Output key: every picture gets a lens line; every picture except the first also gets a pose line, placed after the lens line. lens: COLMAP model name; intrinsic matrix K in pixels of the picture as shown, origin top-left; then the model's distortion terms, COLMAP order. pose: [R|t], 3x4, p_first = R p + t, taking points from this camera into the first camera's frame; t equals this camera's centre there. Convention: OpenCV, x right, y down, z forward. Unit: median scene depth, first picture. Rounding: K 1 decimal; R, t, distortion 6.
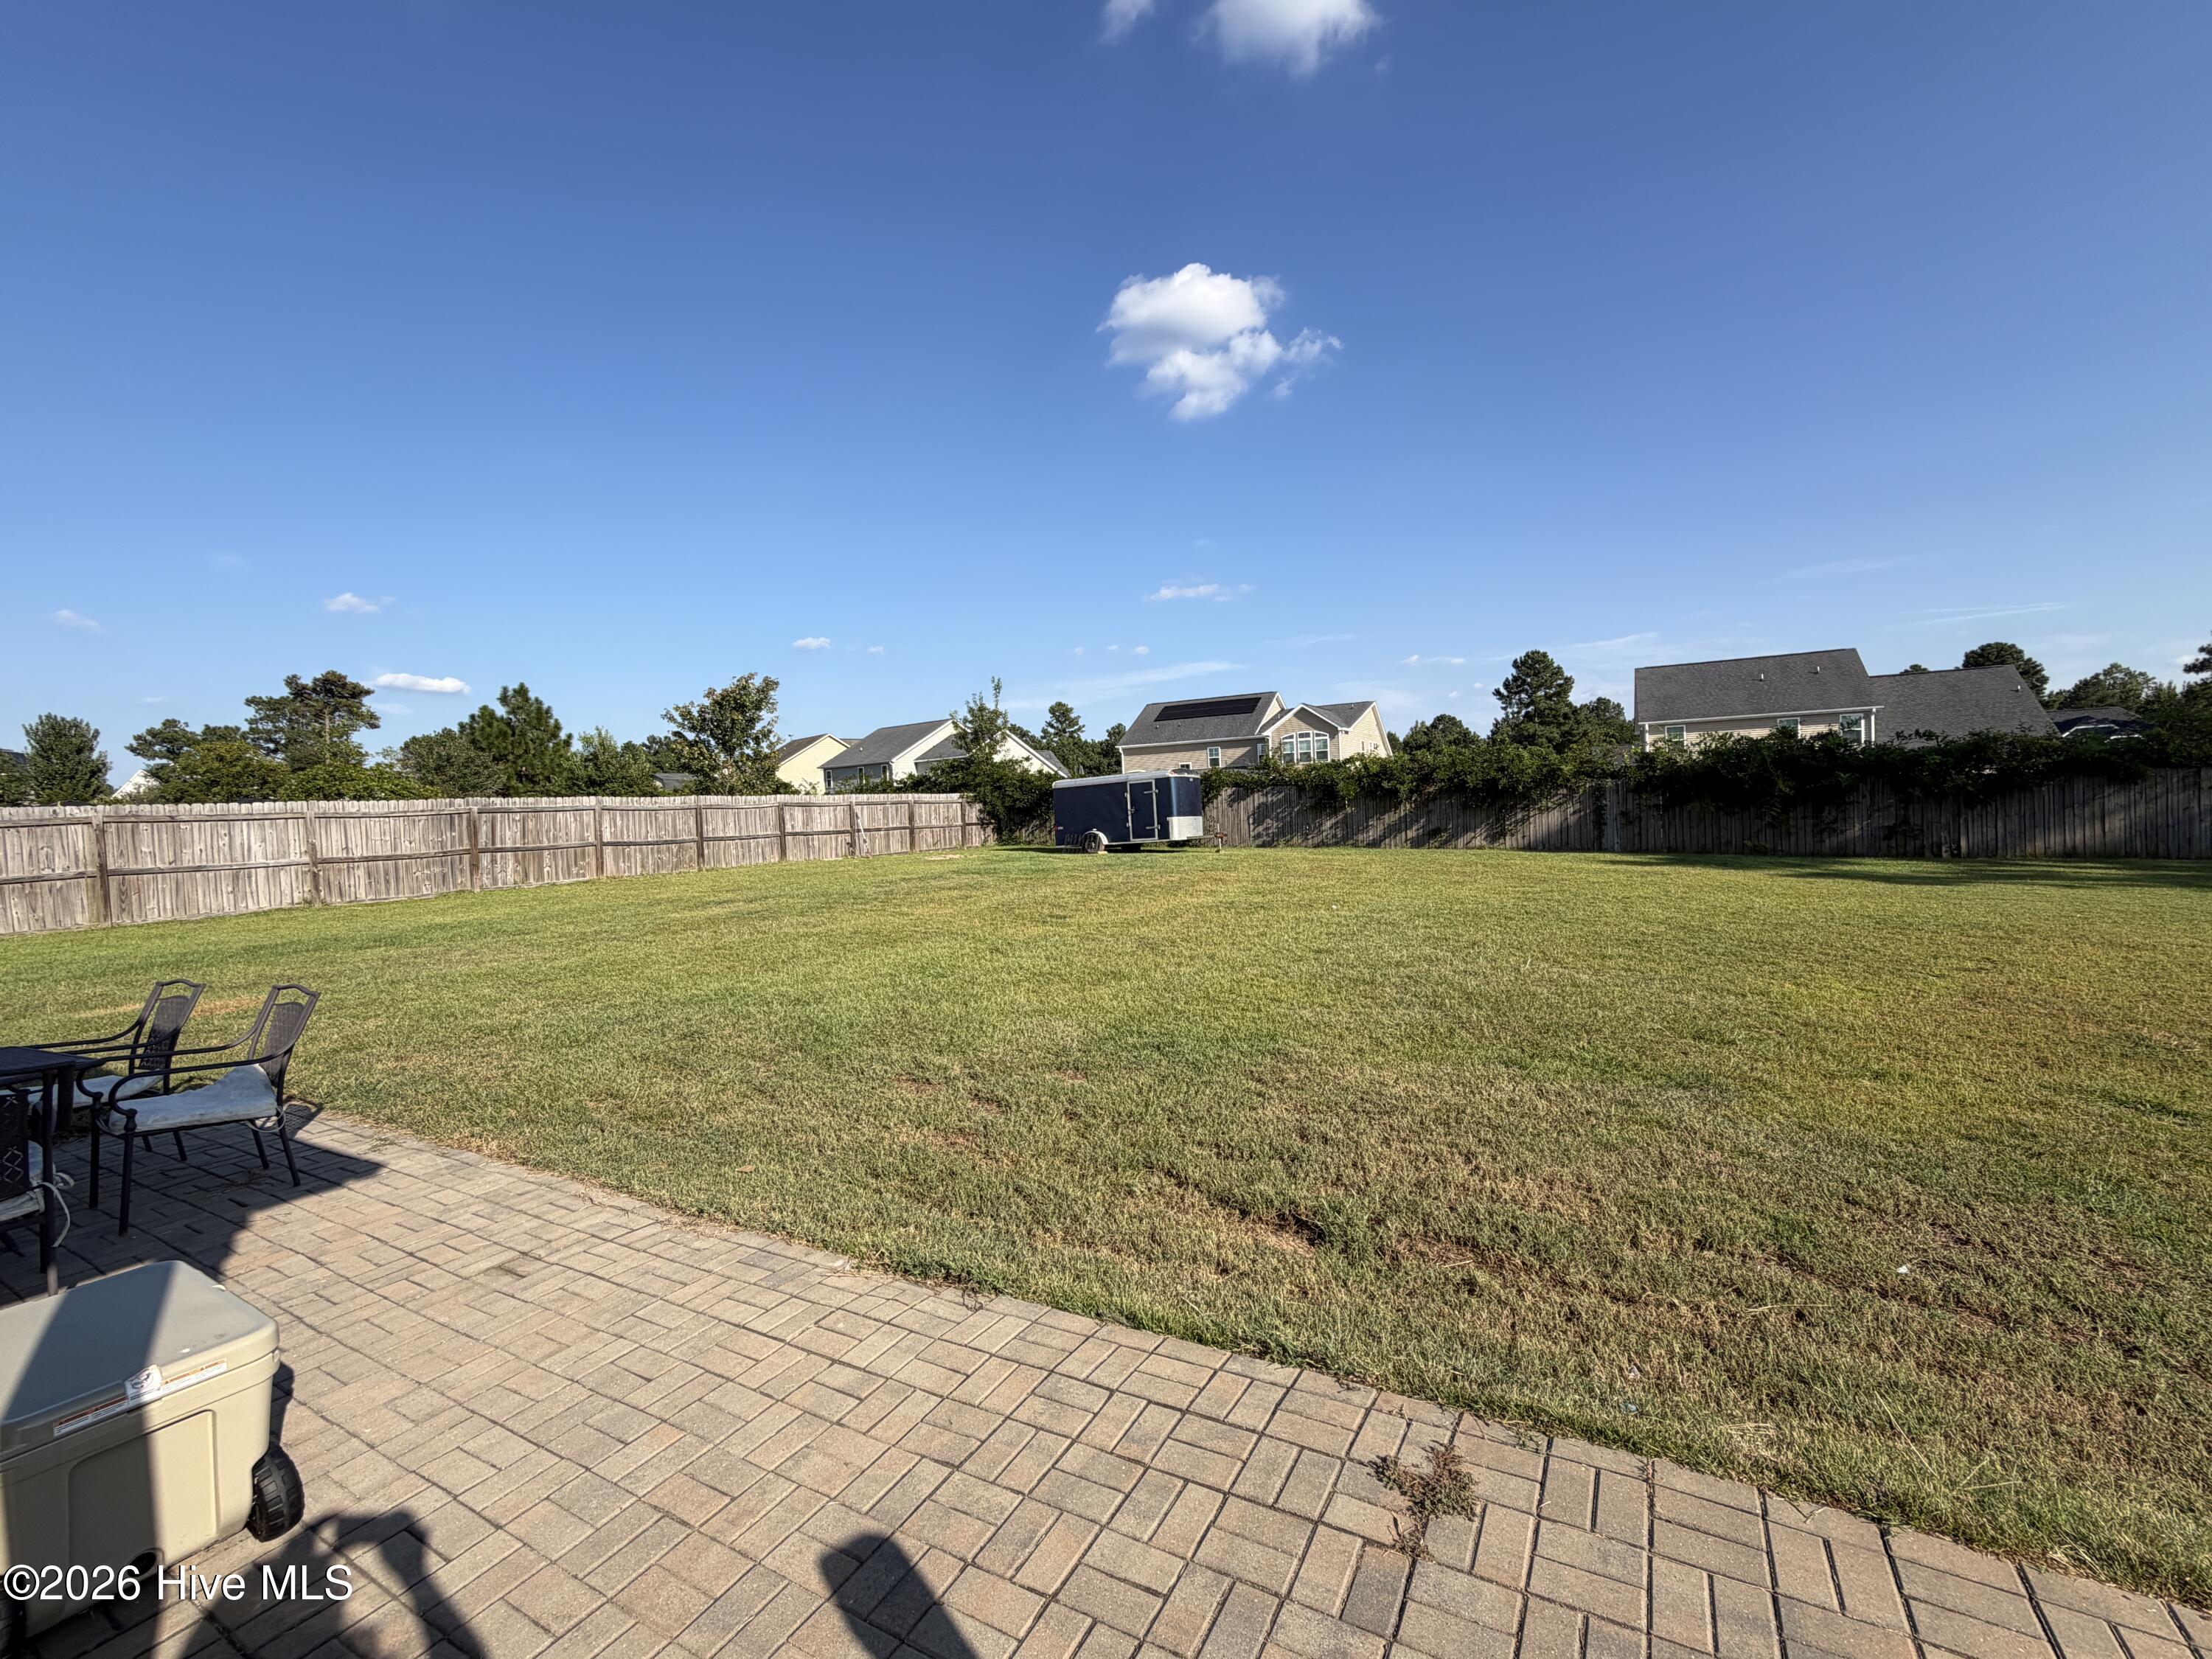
lens RADIAL K [[931.6, 0, 1106.0], [0, 931.6, 829.5], [0, 0, 1]] dist [-0.000858, -0.000448]
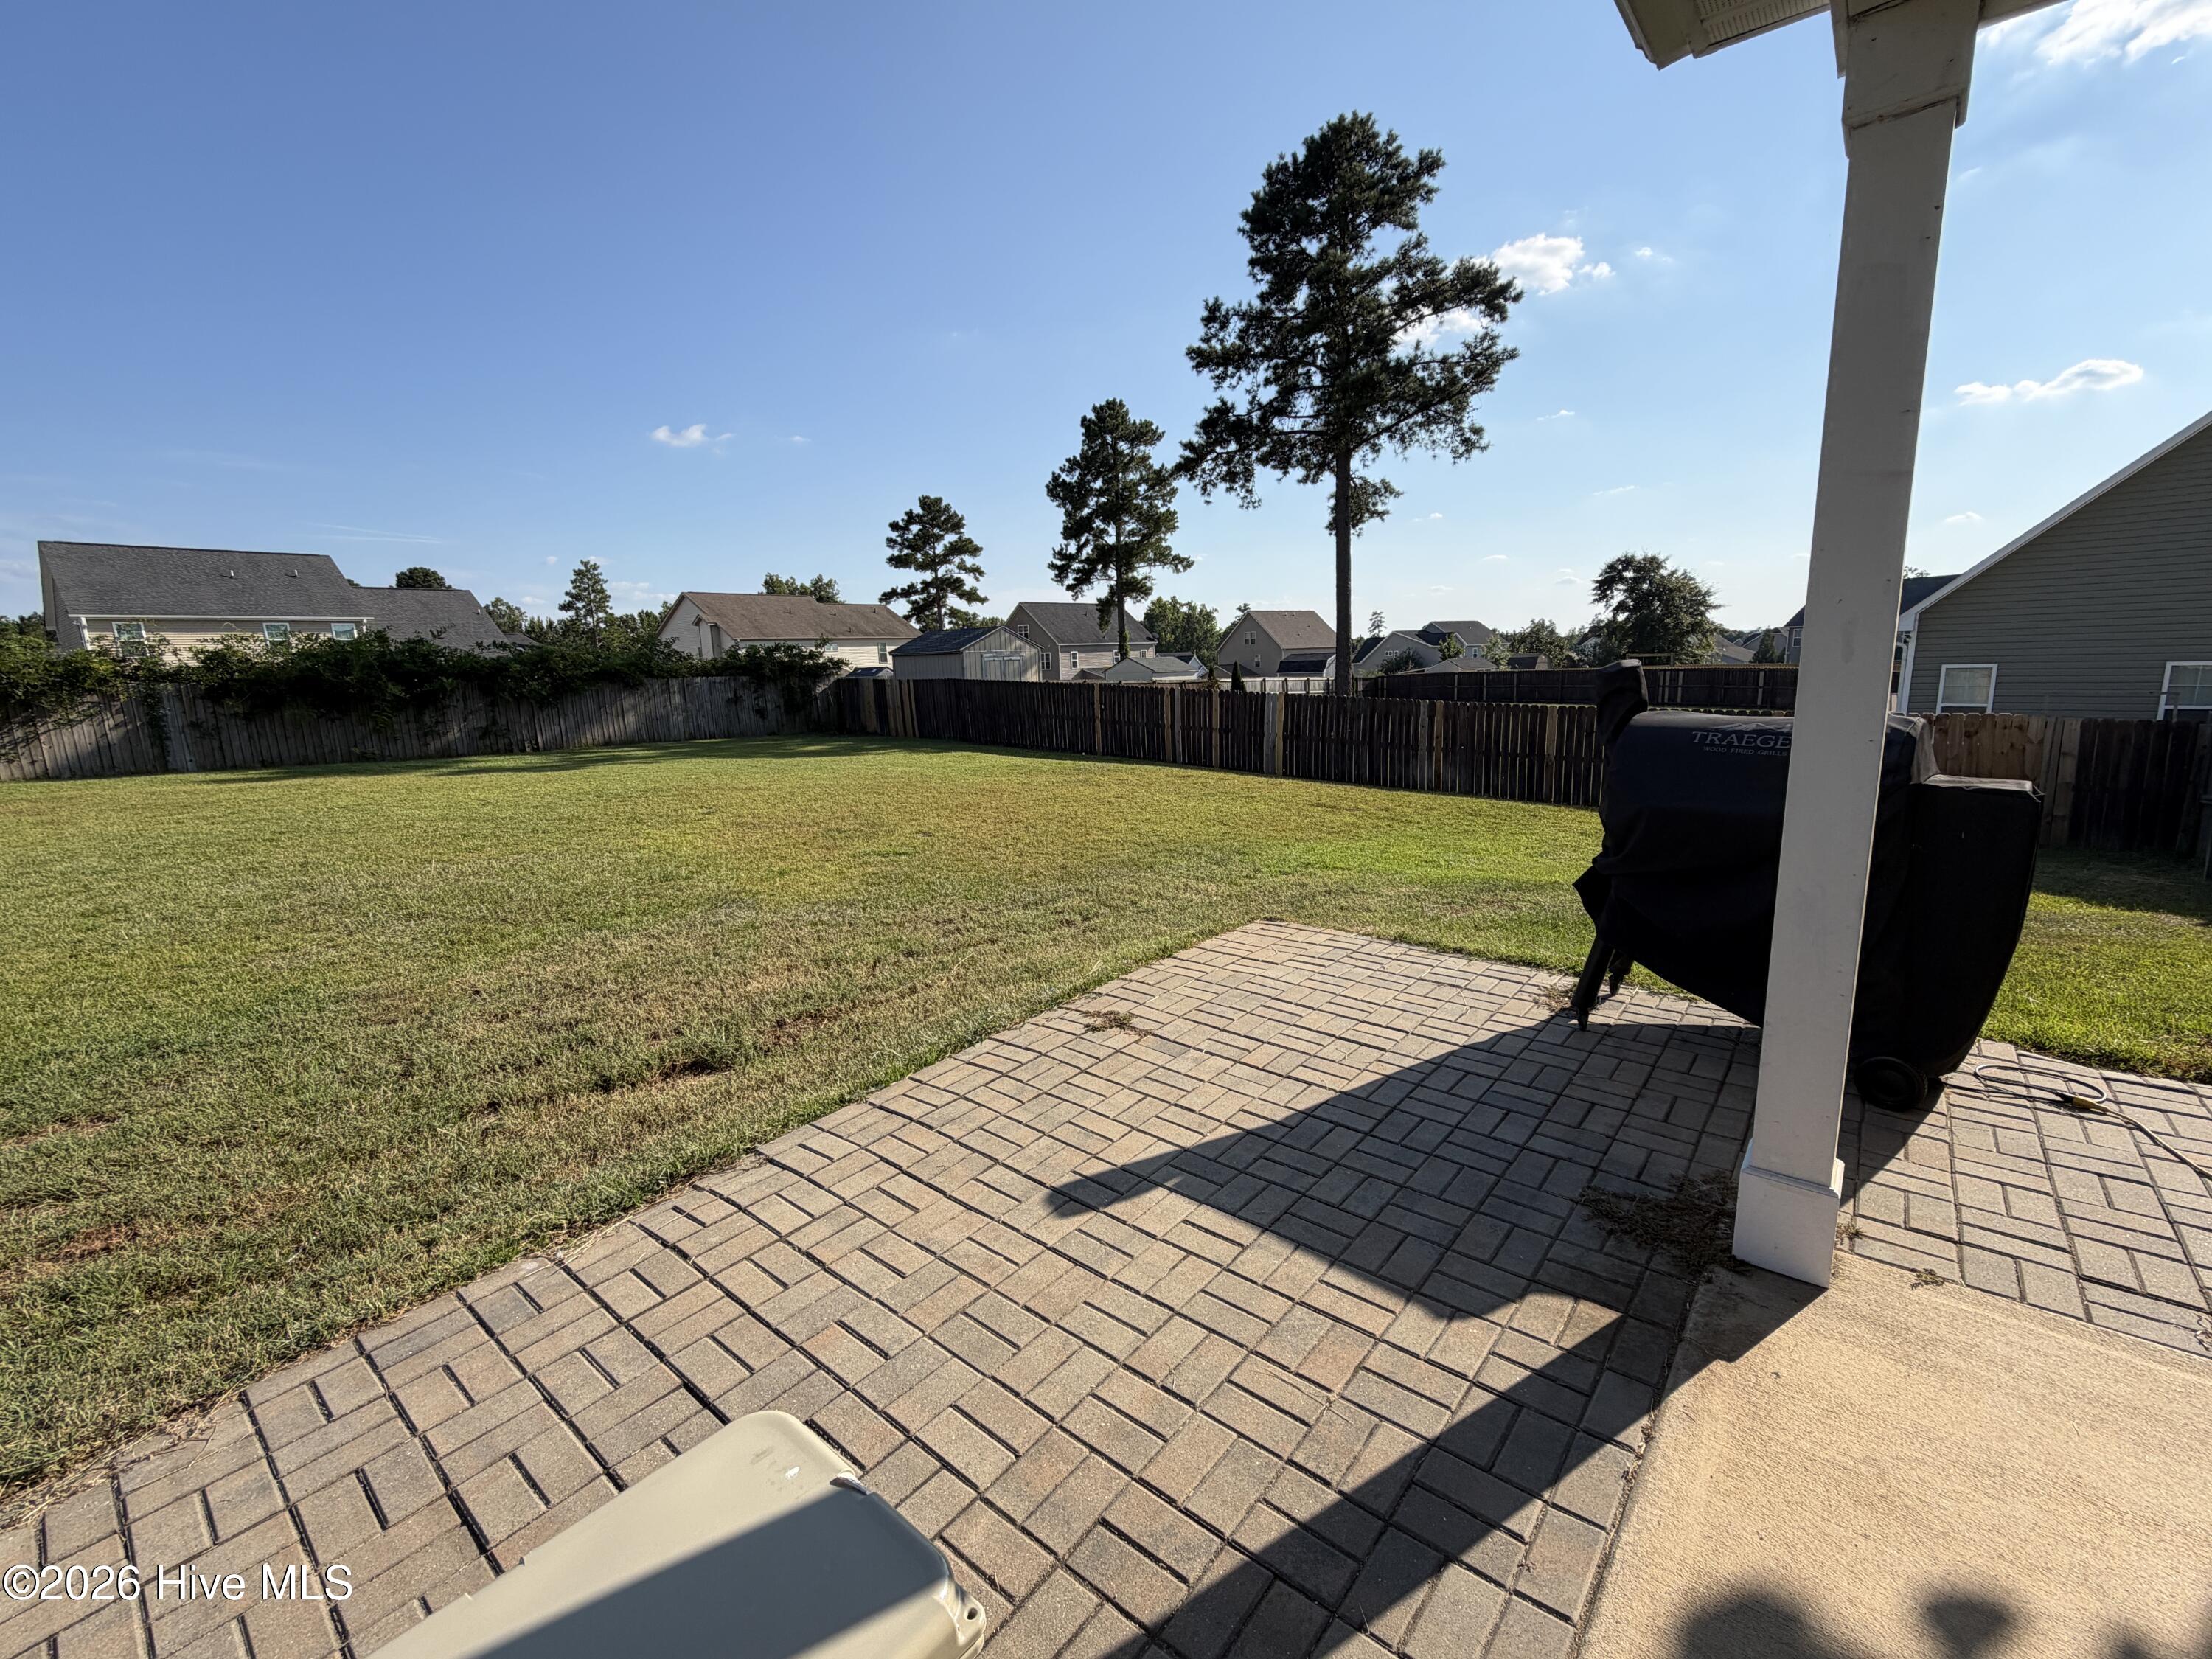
lens RADIAL K [[931.6, 0, 1106.0], [0, 931.6, 829.5], [0, 0, 1]] dist [-0.000858, -0.000448]
pose [[0.181179, -0.141188, 0.973263, -0.131572], [0.051849, 0.989636, 0.133911, 0.007321], [-0.982082, 0.026201, 0.186622, 0.060984]]
